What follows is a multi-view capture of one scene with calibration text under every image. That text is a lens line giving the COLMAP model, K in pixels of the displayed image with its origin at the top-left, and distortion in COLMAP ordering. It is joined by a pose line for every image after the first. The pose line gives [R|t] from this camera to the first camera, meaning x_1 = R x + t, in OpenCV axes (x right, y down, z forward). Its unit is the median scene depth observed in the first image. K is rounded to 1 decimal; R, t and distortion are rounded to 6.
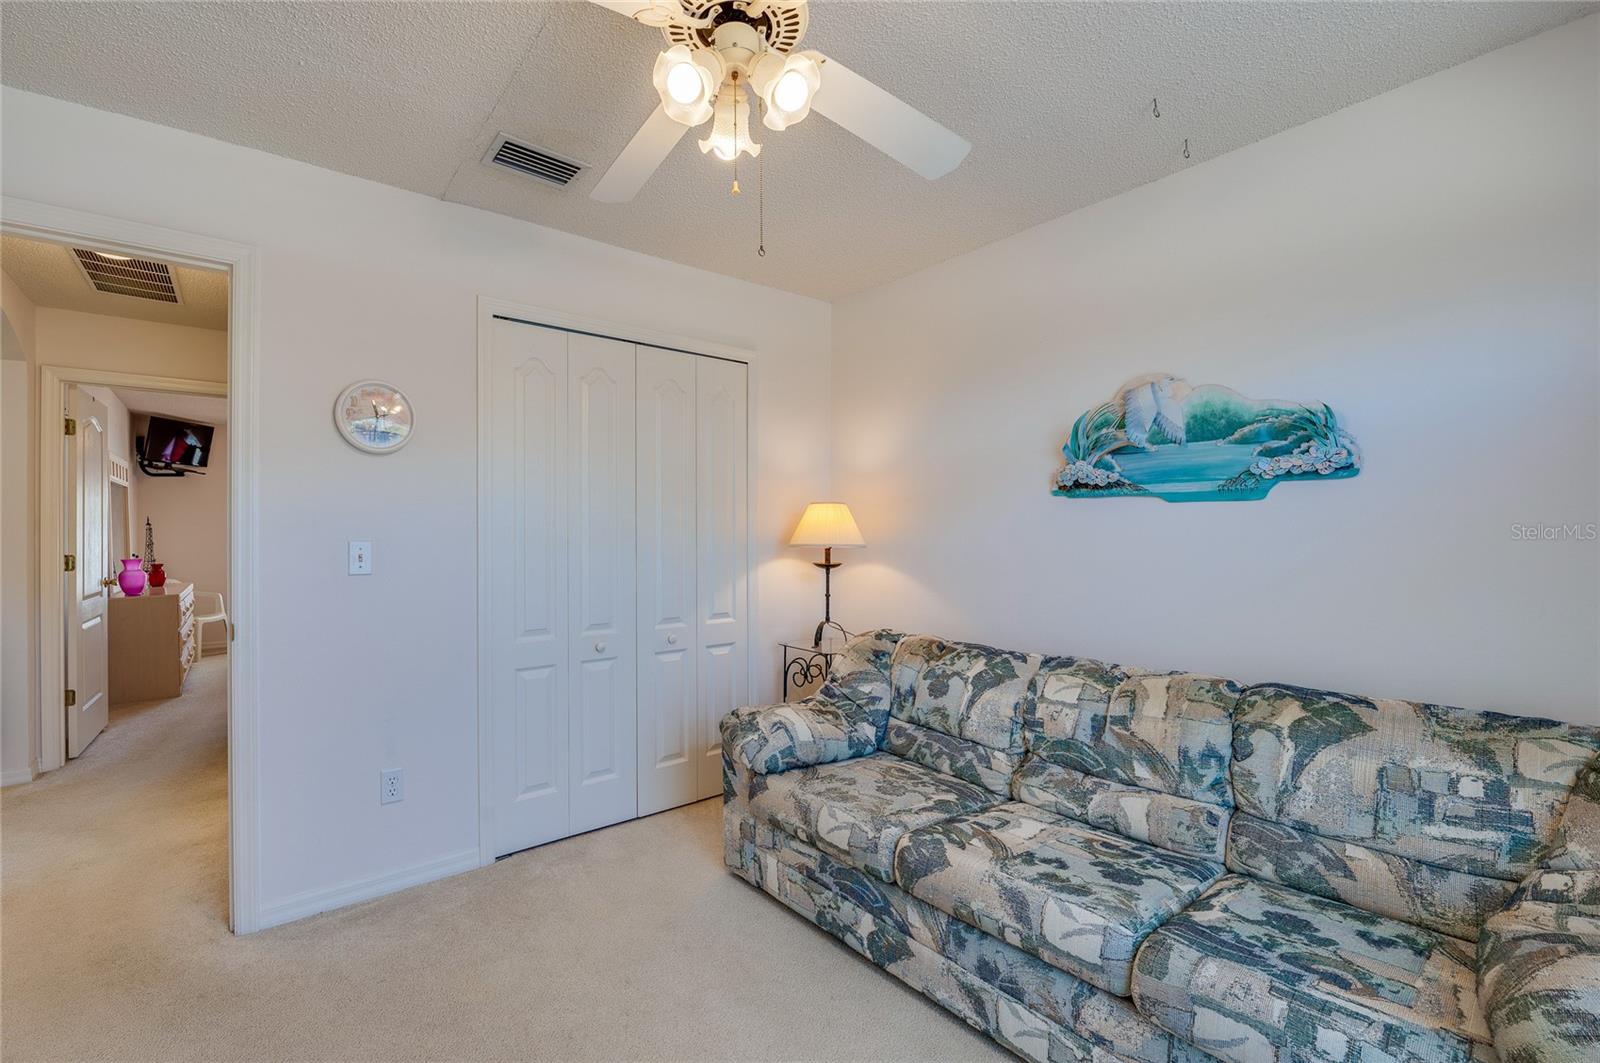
lens RADIAL K [[704.4, 0, 800.0], [0, 704.4, 531.5], [0, 0, 1]] dist [-0.013404, 0.000253]
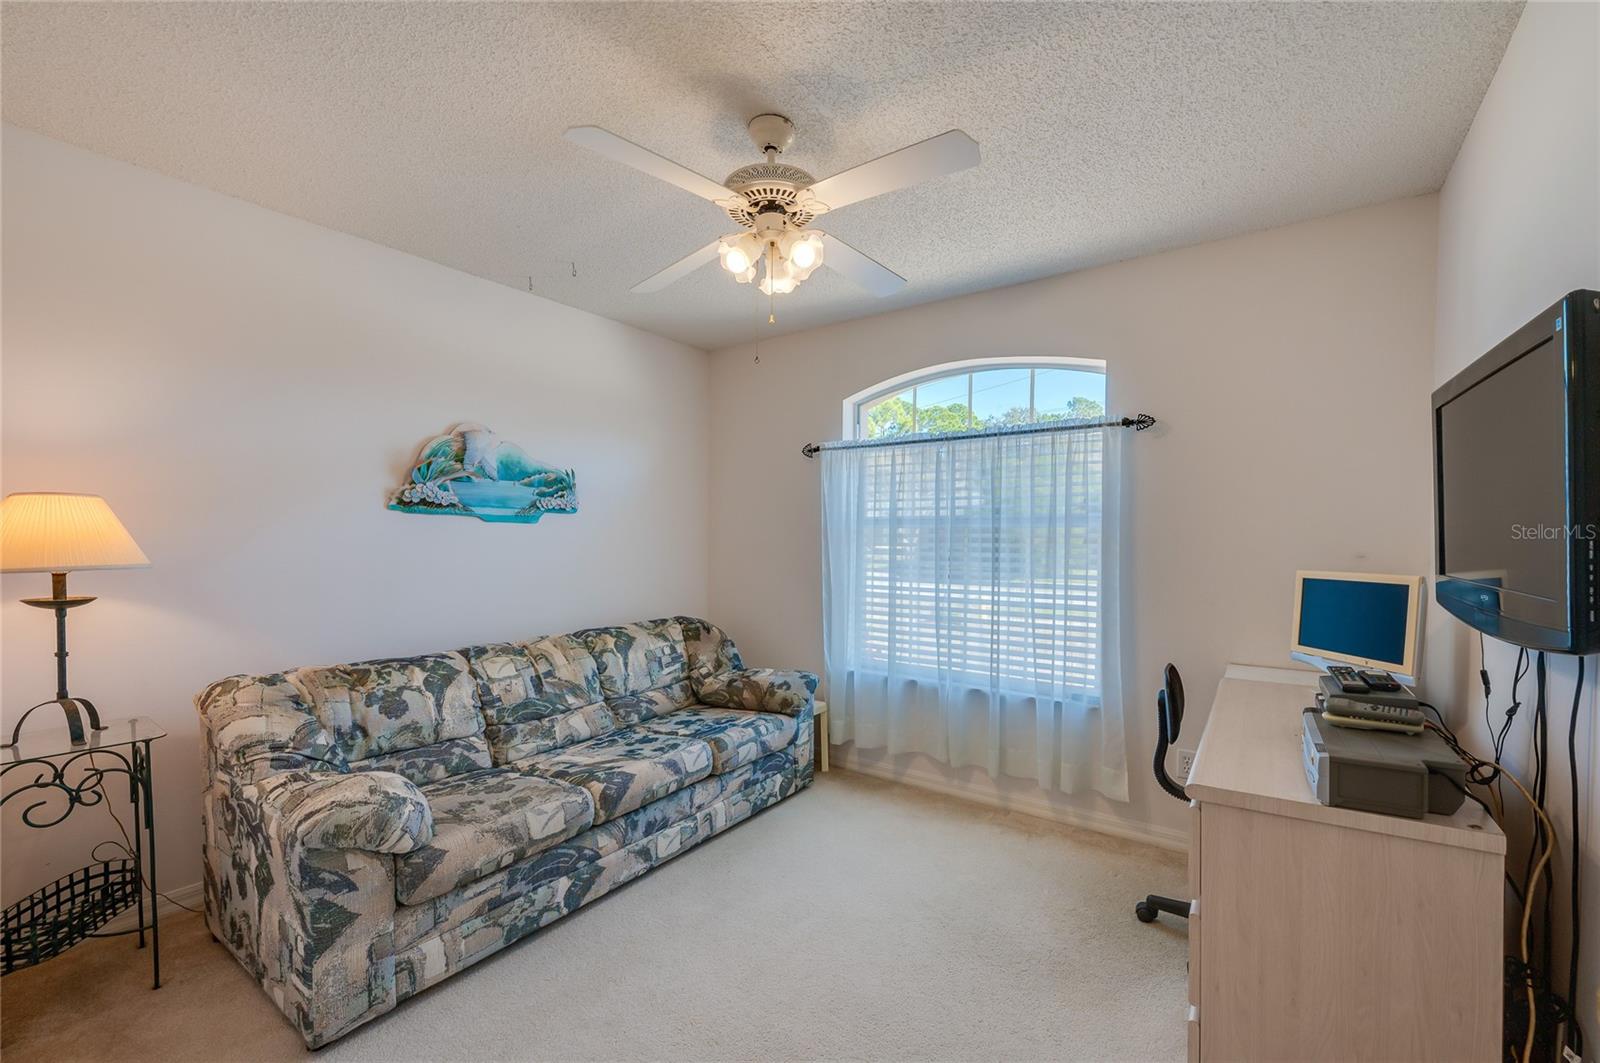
lens RADIAL K [[645.5, 0, 802.6], [0, 645.5, 530.9], [0, 0, 1]] dist [-0.013314, 0.000009]
pose [[-0.275299, 0.013013, 0.961271, -0.944386], [-0.006197, 0.999864, -0.015310, -0.009359], [-0.961339, -0.010171, -0.275181, 0.839576]]
